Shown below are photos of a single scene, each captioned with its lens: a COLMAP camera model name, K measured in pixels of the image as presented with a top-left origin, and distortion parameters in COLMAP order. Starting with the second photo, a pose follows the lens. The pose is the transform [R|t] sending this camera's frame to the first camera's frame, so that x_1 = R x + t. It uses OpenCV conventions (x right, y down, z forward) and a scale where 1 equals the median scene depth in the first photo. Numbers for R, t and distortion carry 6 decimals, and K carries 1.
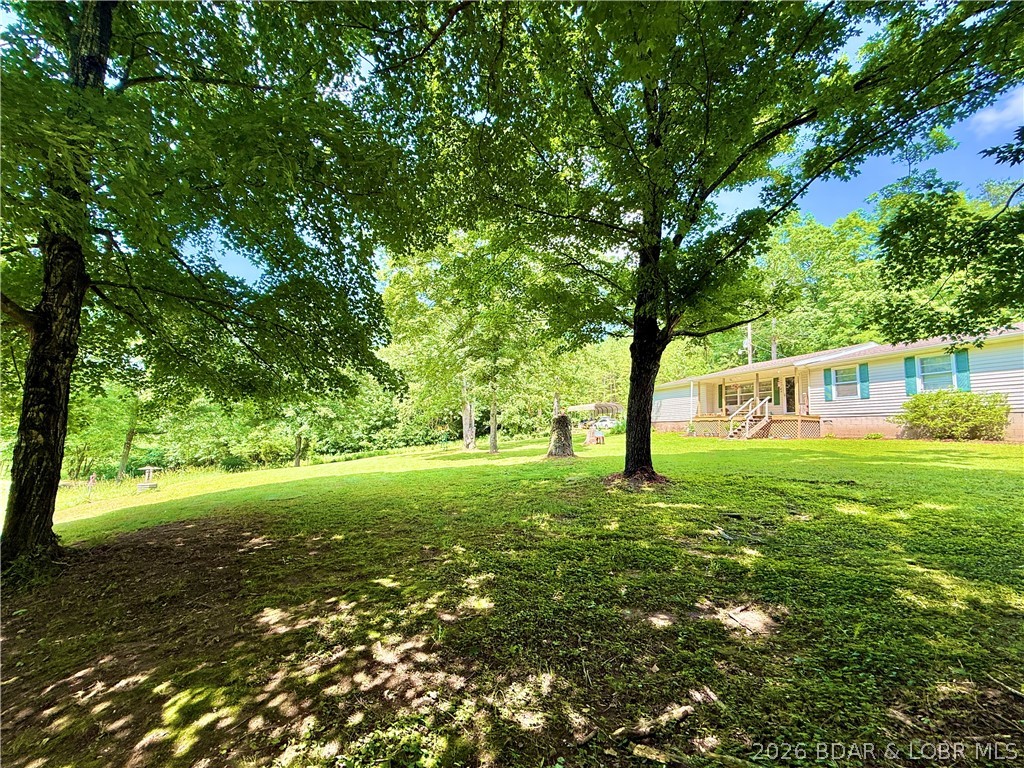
lens RADIAL K [[409.5, 0, 508.9], [0, 409.5, 383.9], [0, 0, 1]] dist [0.001935, -0.000132]
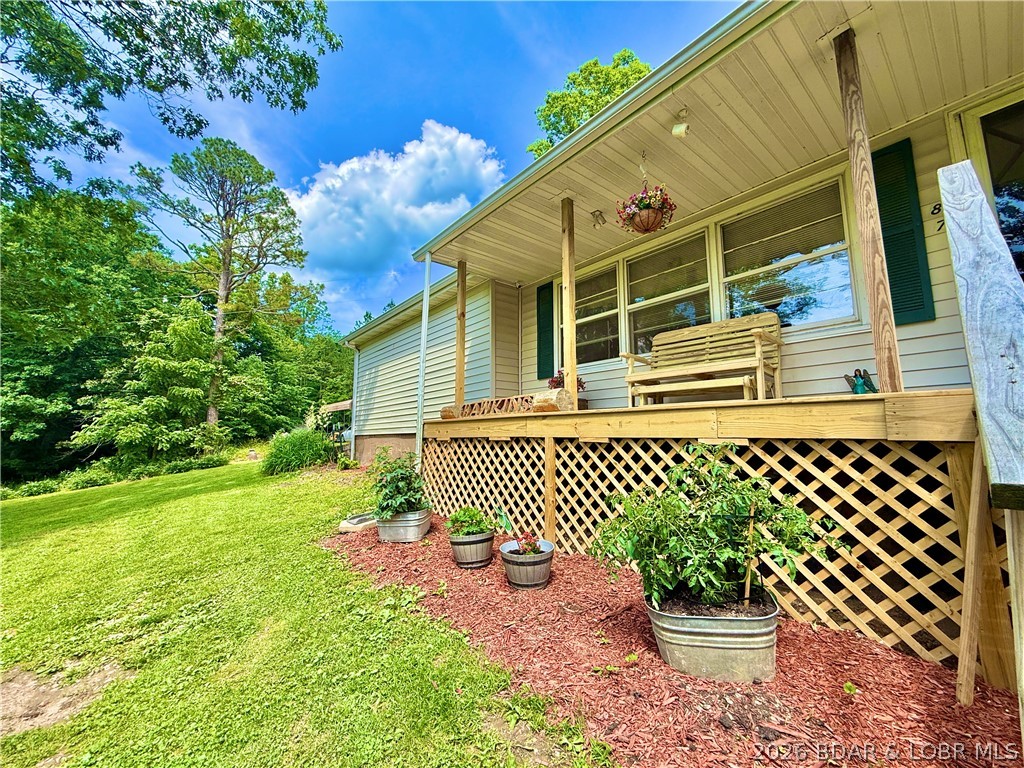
lens RADIAL K [[409.5, 0, 508.9], [0, 409.5, 383.9], [0, 0, 1]] dist [0.001935, -0.000132]
pose [[0.911013, 0.003187, 0.412364, 0.538678], [-0.001887, 0.999992, -0.003561, 0.084862], [-0.412372, 0.002466, 0.911012, 1.068789]]
